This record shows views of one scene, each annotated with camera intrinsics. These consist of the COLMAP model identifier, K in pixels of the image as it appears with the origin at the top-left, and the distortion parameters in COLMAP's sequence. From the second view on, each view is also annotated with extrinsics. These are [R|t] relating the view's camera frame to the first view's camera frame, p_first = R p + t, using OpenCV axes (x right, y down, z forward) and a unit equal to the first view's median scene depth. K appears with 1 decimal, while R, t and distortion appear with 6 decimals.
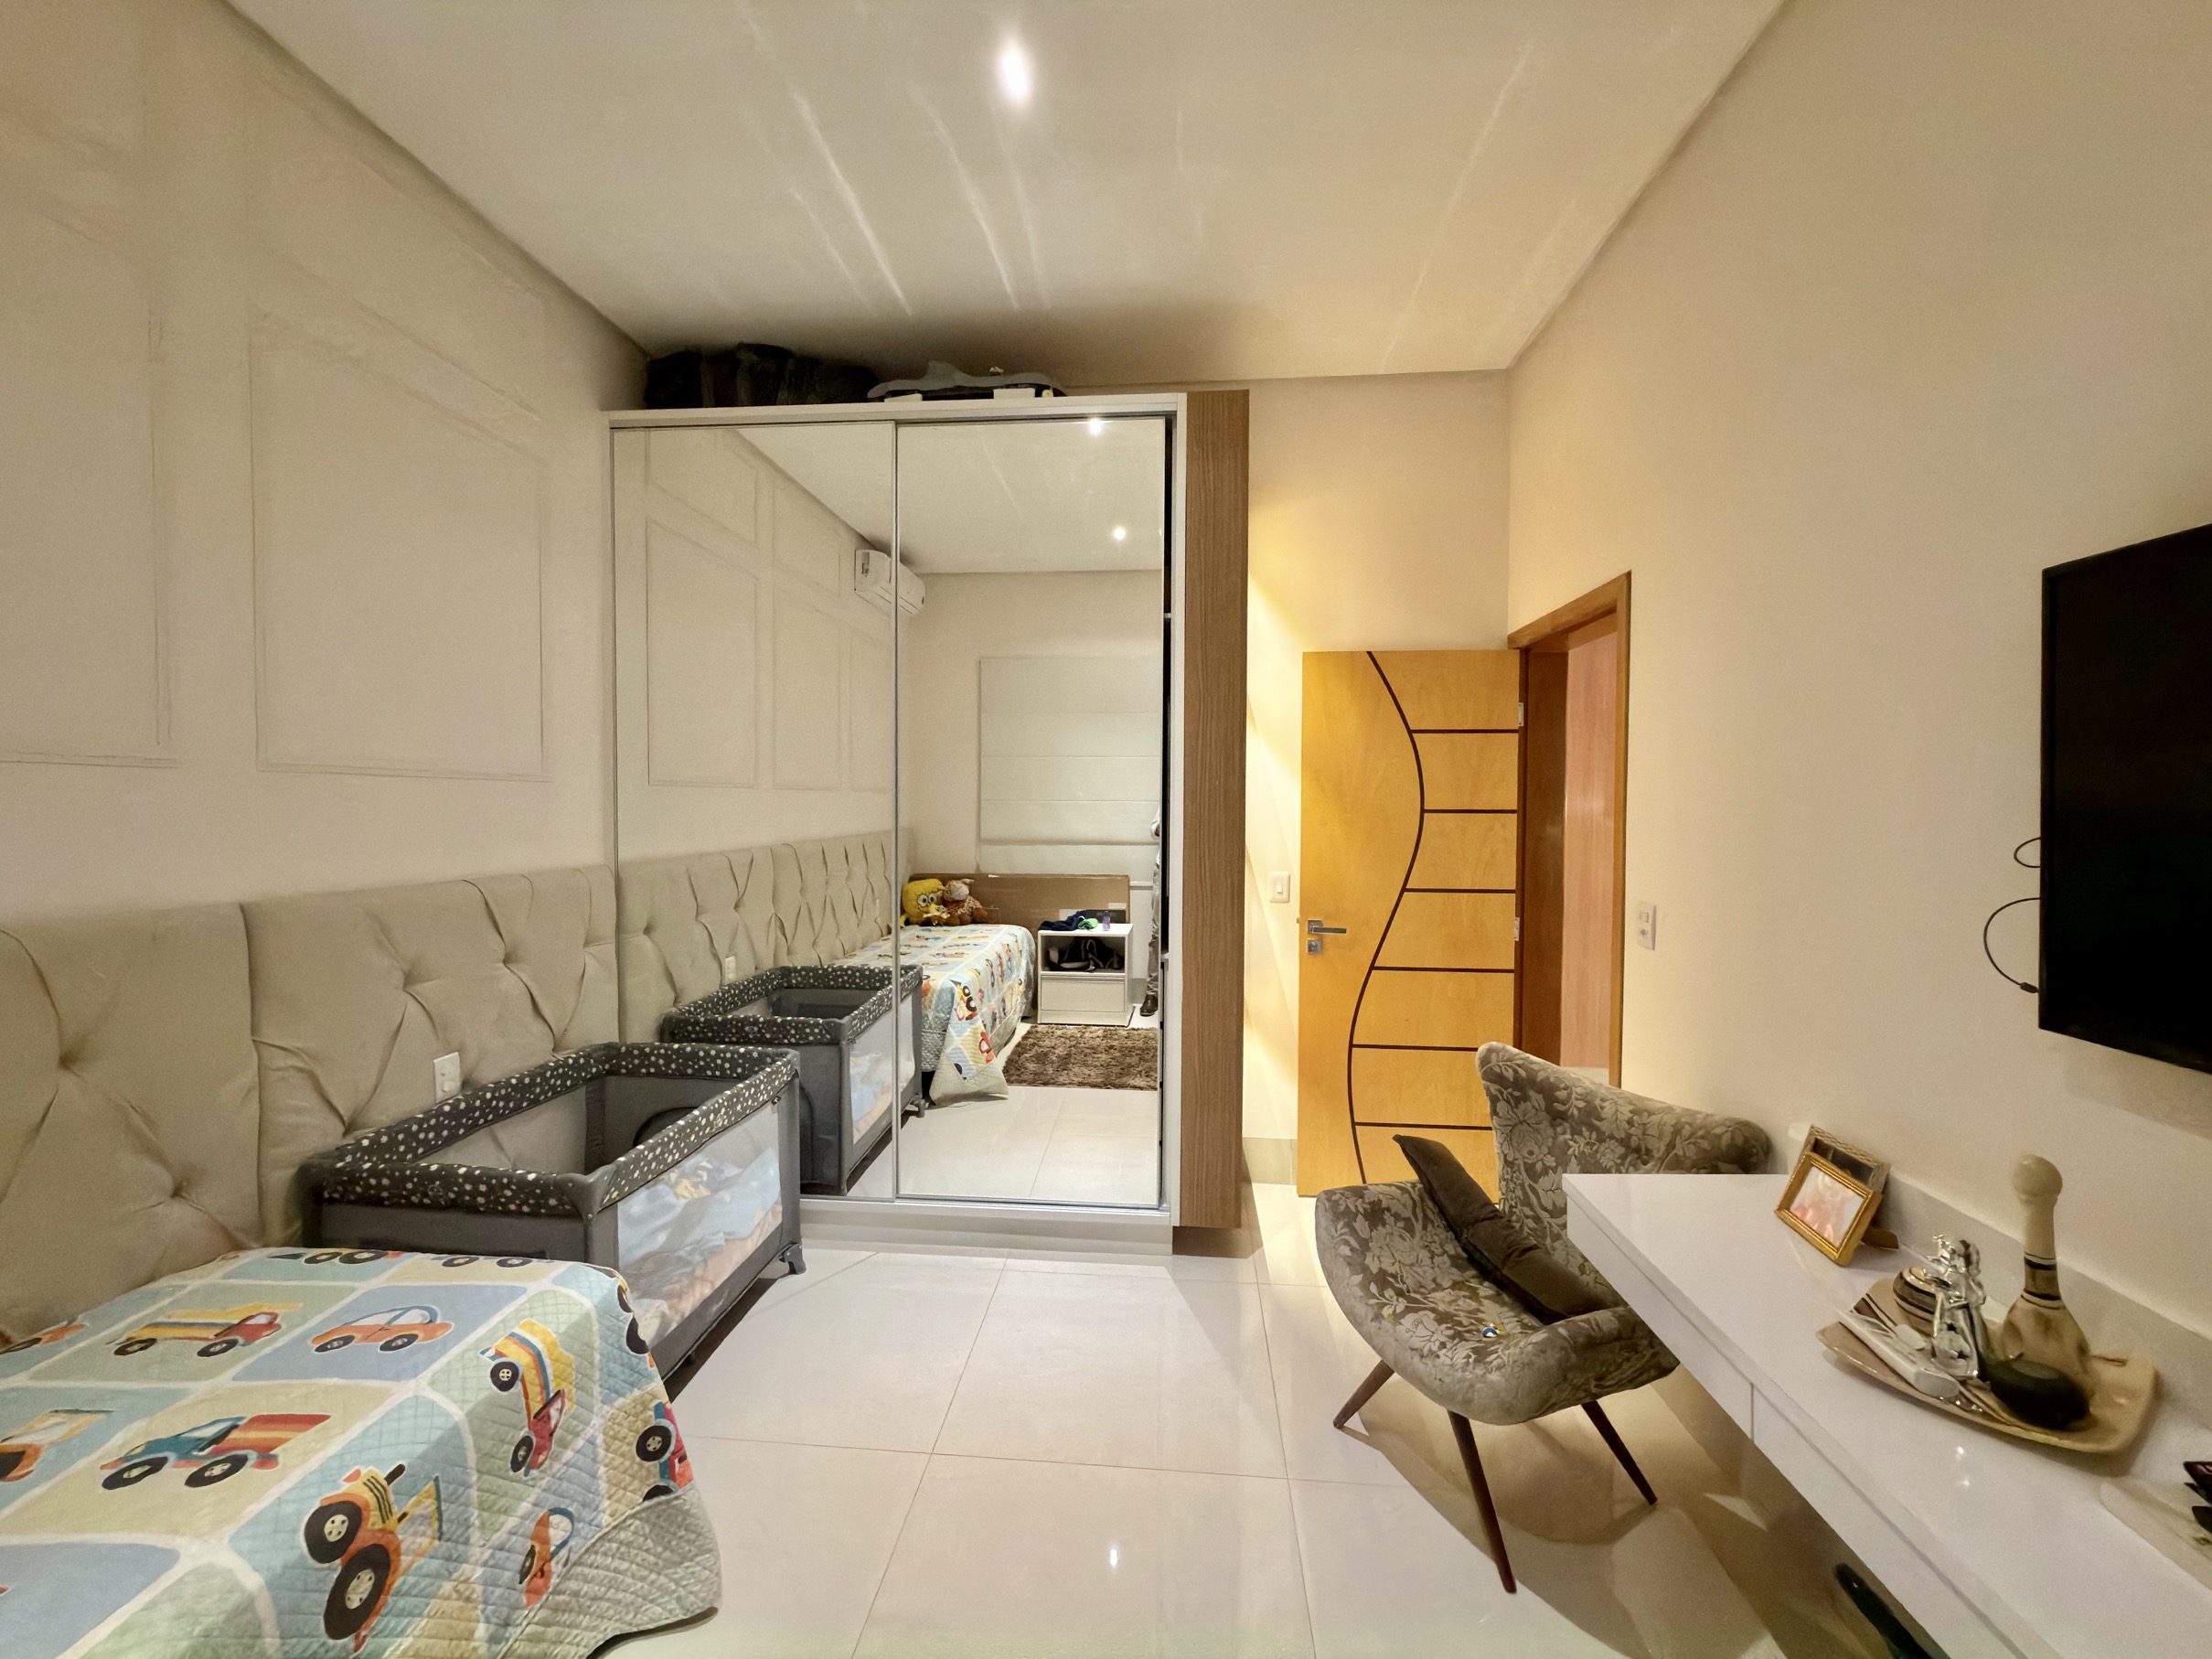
lens RADIAL K [[883.0, 0, 1106.4], [0, 883.0, 821.9], [0, 0, 1]] dist [0.000200, -0.000318]
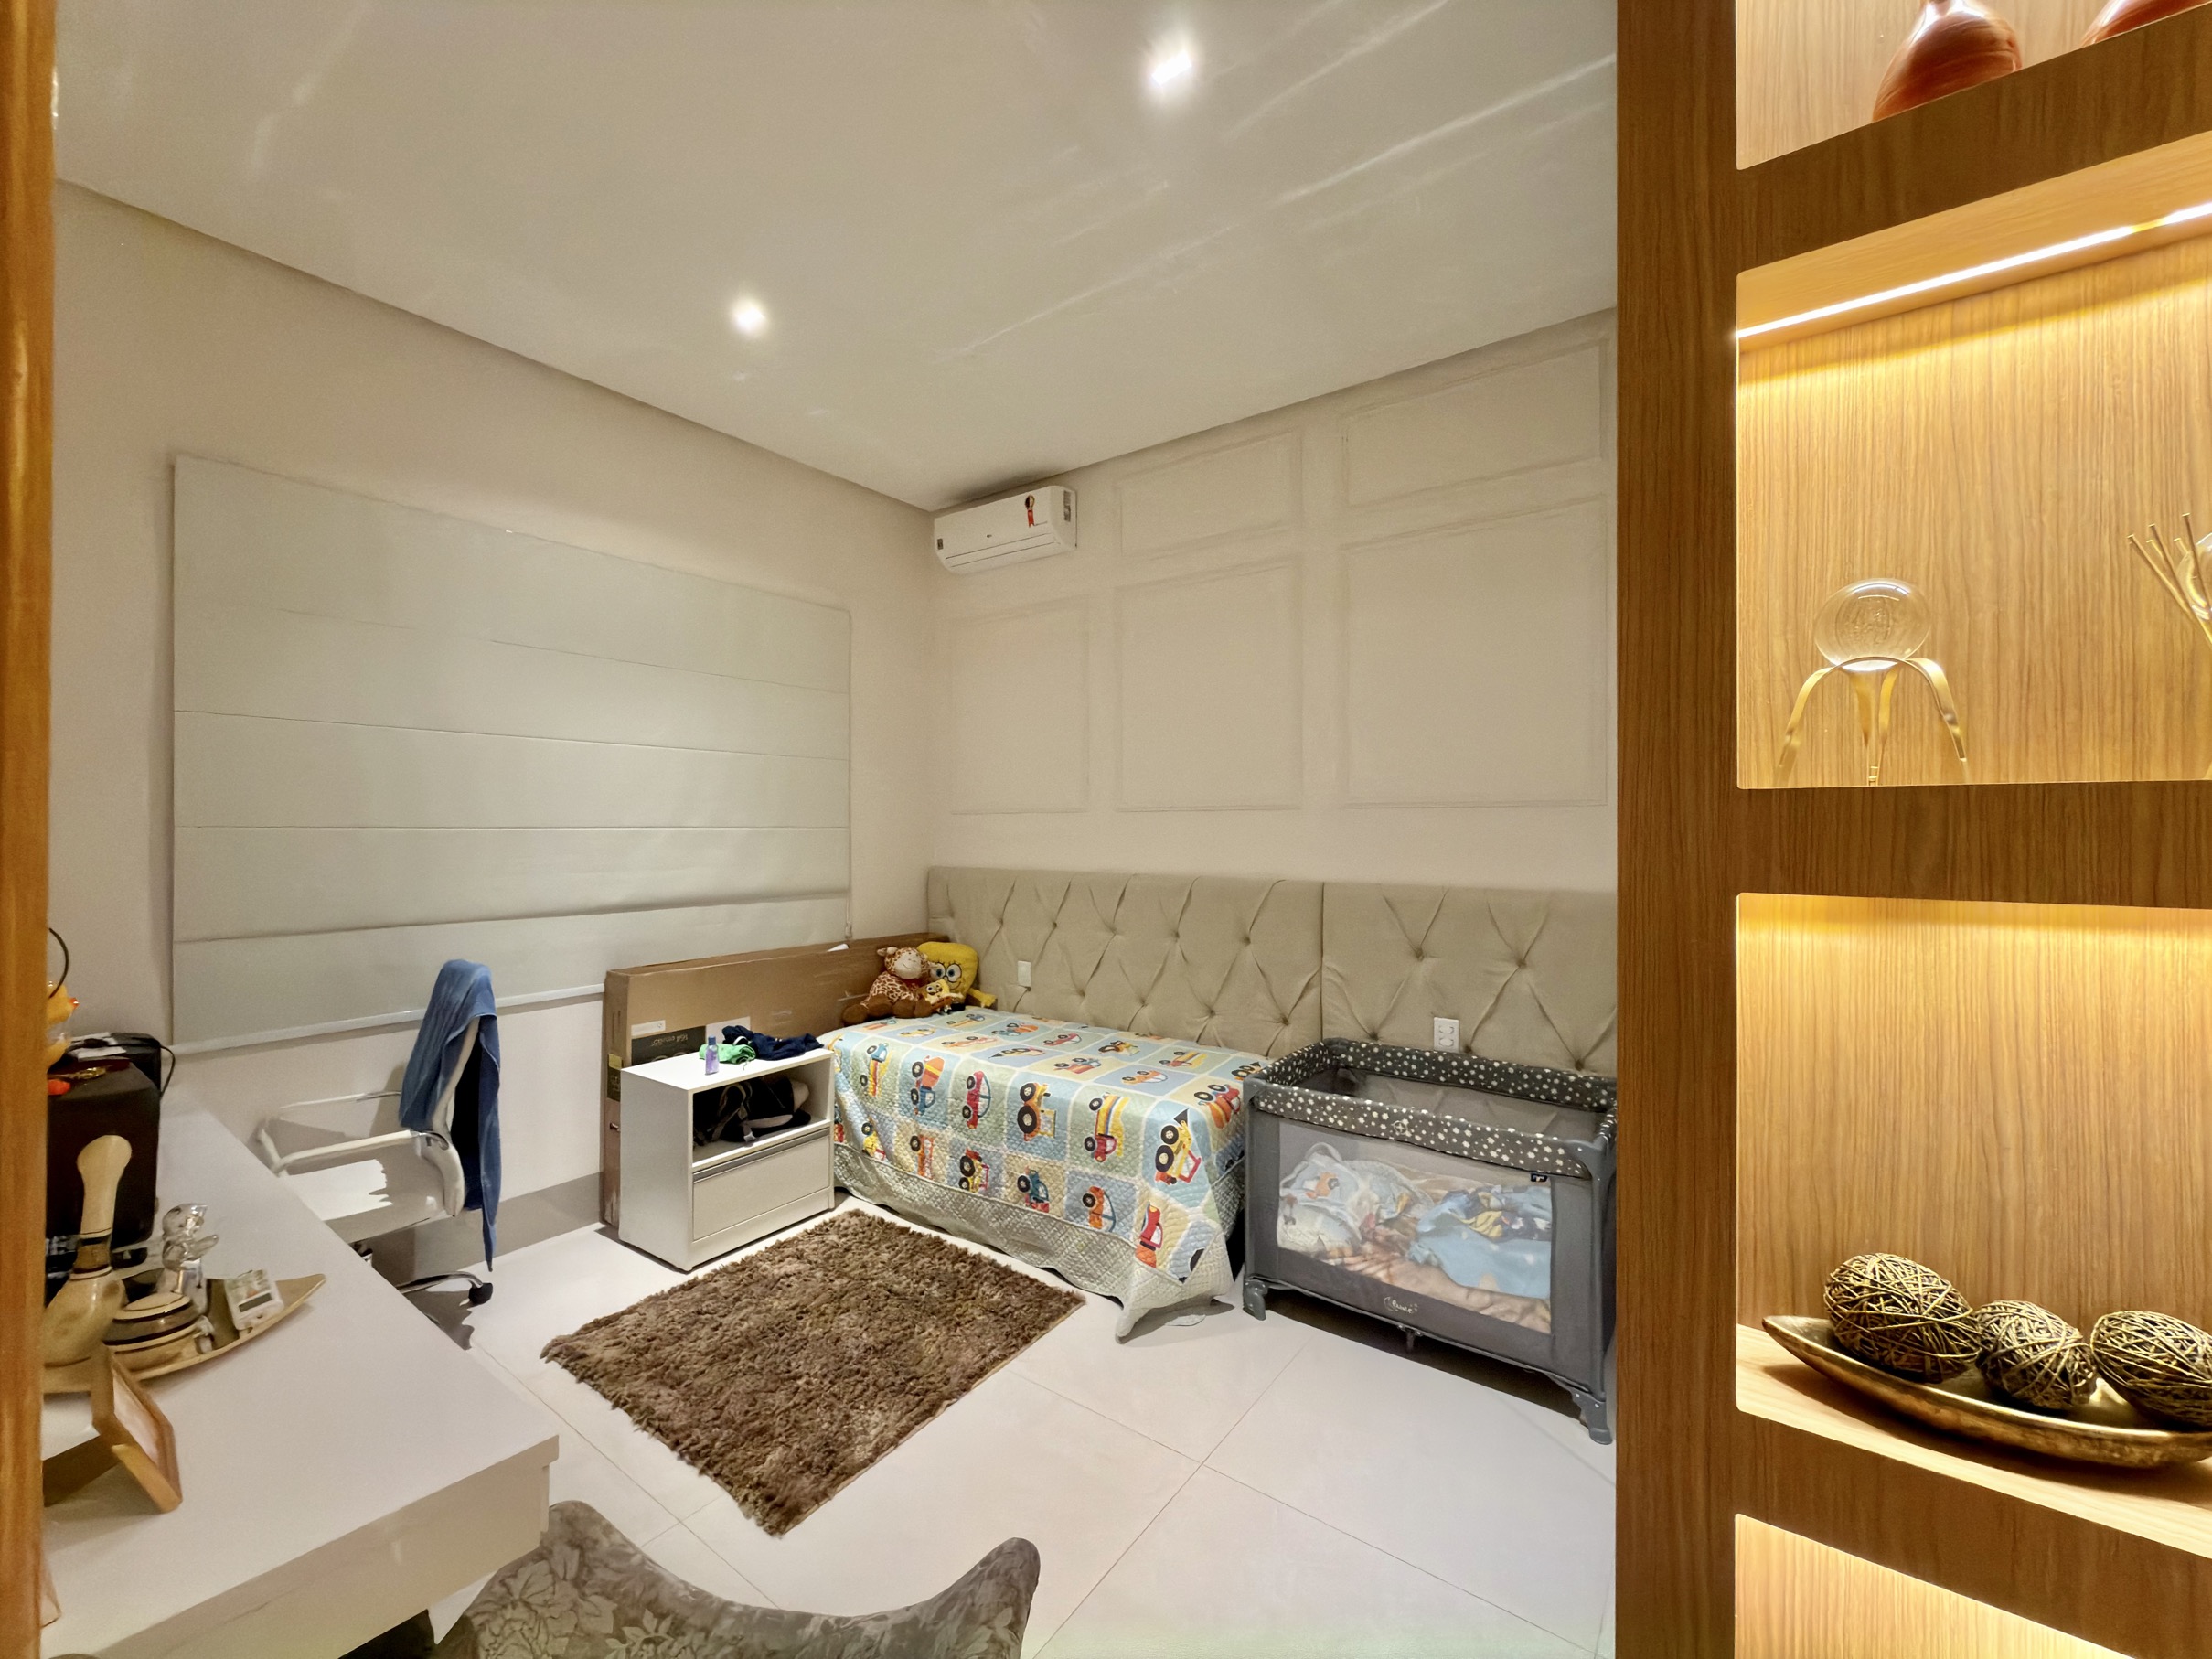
lens RADIAL K [[883.0, 0, 1104.9], [0, 883.0, 831.5], [0, 0, 1]] dist [0.000200, -0.000318]
pose [[-0.515218, -0.004713, -0.857046, 0.680791], [-0.021526, 0.999741, 0.007443, -0.013181], [0.856789, 0.022284, -0.515186, 1.315523]]
